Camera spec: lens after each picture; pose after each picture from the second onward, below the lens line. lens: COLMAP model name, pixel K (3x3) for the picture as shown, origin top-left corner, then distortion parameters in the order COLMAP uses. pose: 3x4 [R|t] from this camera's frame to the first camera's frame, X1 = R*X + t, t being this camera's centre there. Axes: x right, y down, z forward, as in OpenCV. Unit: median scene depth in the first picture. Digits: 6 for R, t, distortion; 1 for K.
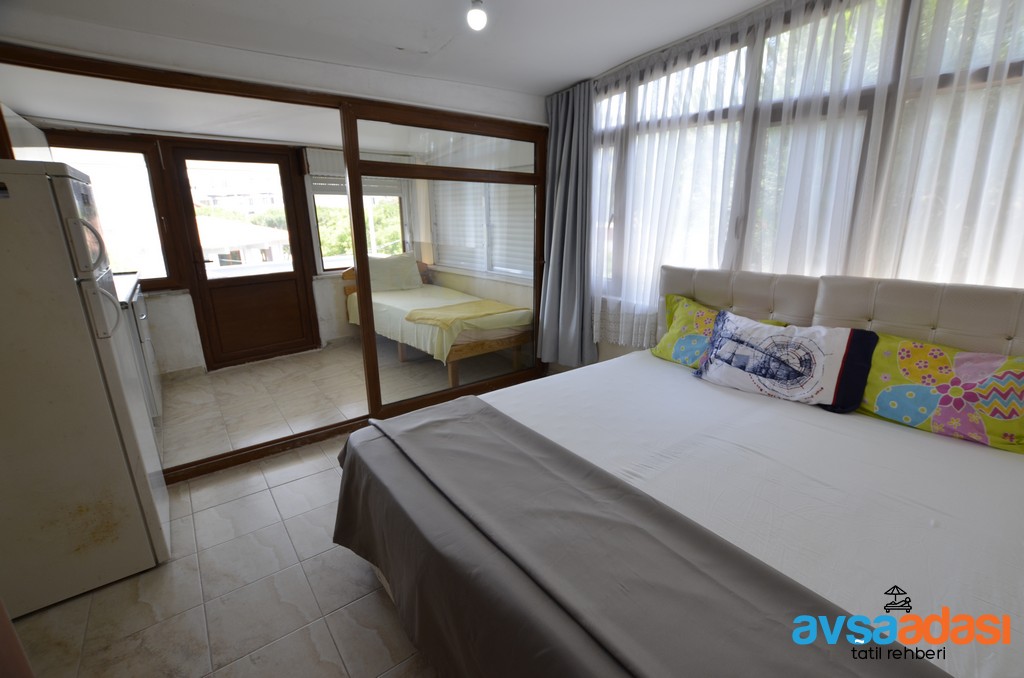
lens RADIAL K [[451.1, 0, 531.6], [0, 451.1, 338.1], [0, 0, 1]] dist [-0.027538, 0.001490]
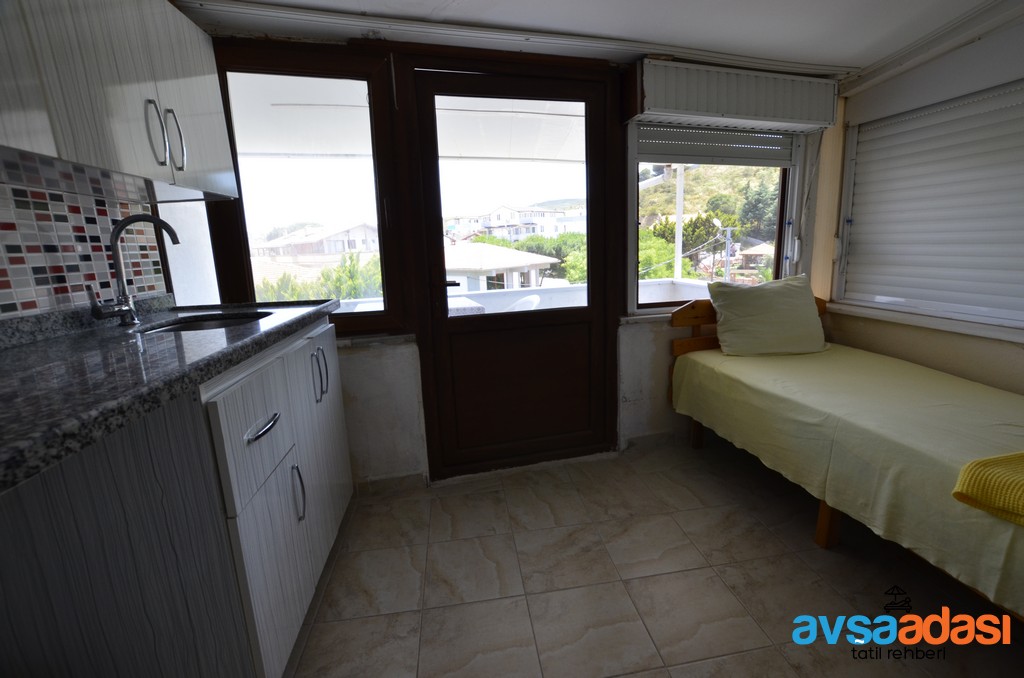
lens RADIAL K [[451.1, 0, 531.6], [0, 451.1, 338.1], [0, 0, 1]] dist [-0.027538, 0.001490]
pose [[0.872520, 0.080832, -0.481846, -0.349822], [-0.108273, 0.993687, -0.029363, -0.094822], [0.476431, 0.077791, 0.875764, 0.533795]]
